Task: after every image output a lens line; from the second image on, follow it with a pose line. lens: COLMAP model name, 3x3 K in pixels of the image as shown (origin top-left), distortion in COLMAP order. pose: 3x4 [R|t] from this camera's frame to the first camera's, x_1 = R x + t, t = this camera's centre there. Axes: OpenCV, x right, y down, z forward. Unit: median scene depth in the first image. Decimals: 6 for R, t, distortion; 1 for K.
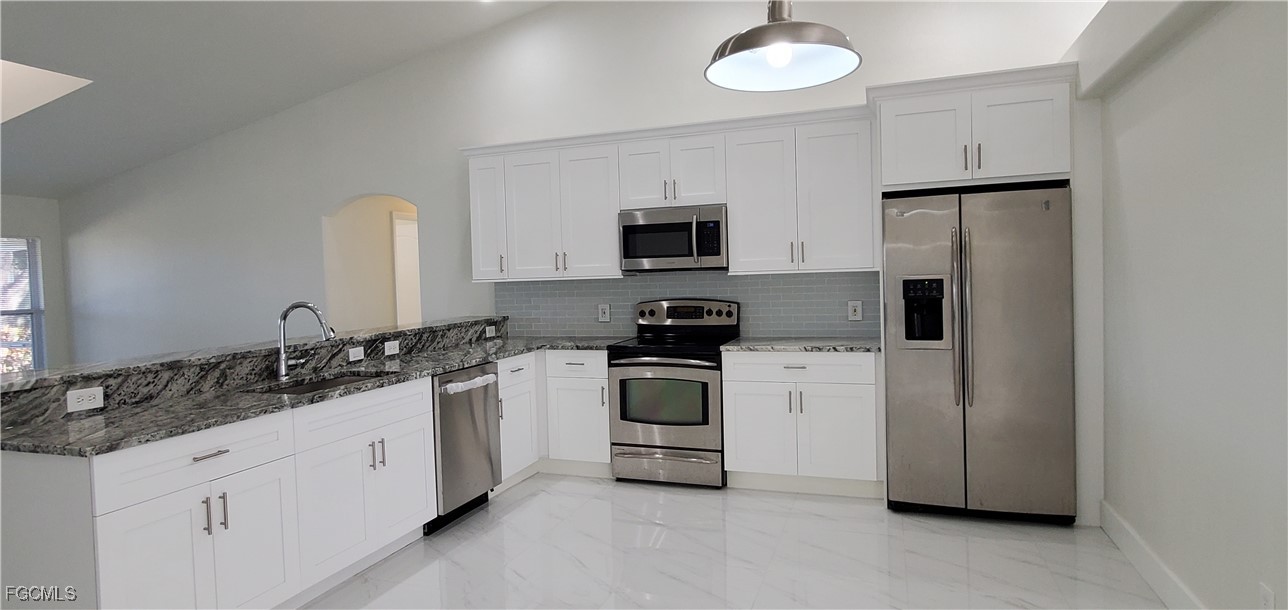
lens RADIAL K [[702.9, 0, 638.6], [0, 702.9, 302.5], [0, 0, 1]] dist [0.013097, 0.000902]
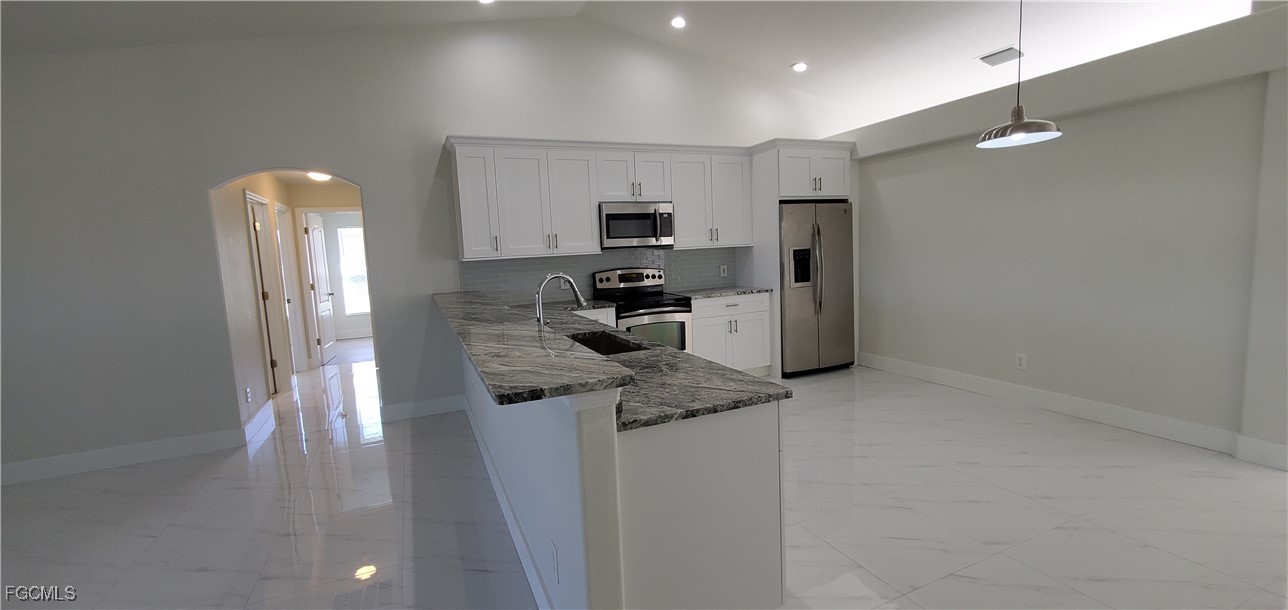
lens RADIAL K [[518.5, 0, 647.0], [0, 518.5, 301.8], [0, 0, 1]] dist [0.003203, -0.000082]
pose [[0.717421, -0.079918, 0.692040, -0.723709], [0.050973, 0.996757, 0.062264, -0.000985], [-0.694772, -0.009394, 0.719169, 0.265427]]
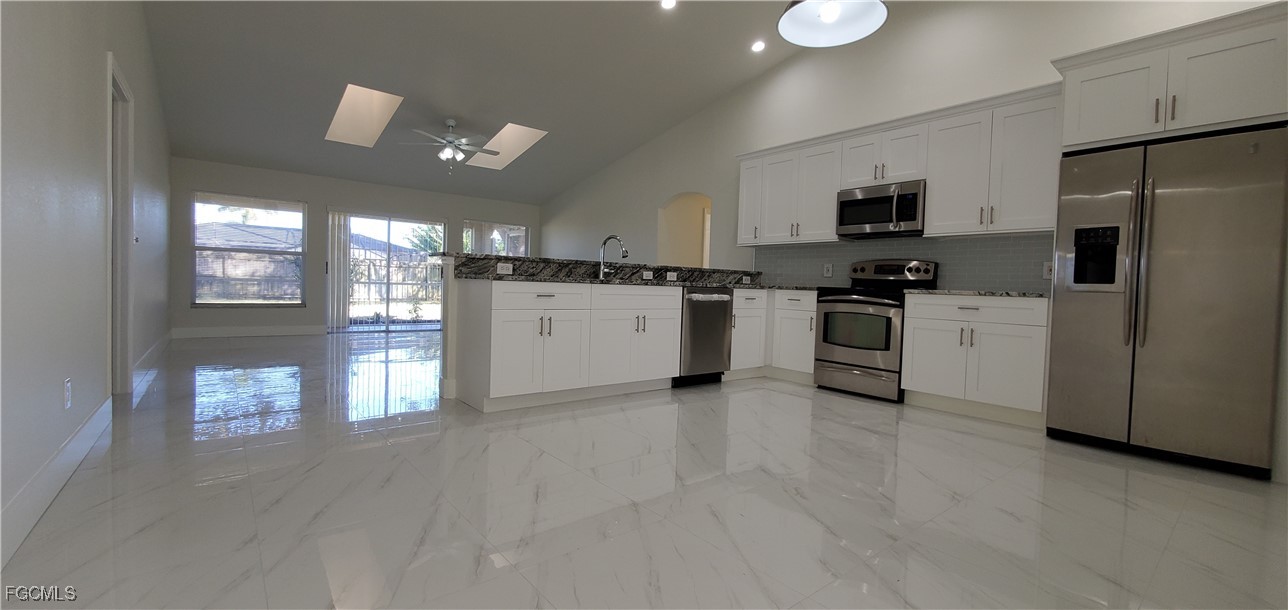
lens RADIAL K [[518.5, 0, 641.1], [0, 518.5, 302.7], [0, 0, 1]] dist [0.003203, -0.000082]
pose [[0.857217, 0.072963, -0.509760, 0.187936], [-0.075523, 0.997020, 0.015706, 0.106958], [0.509387, 0.025035, 0.860173, -0.044837]]
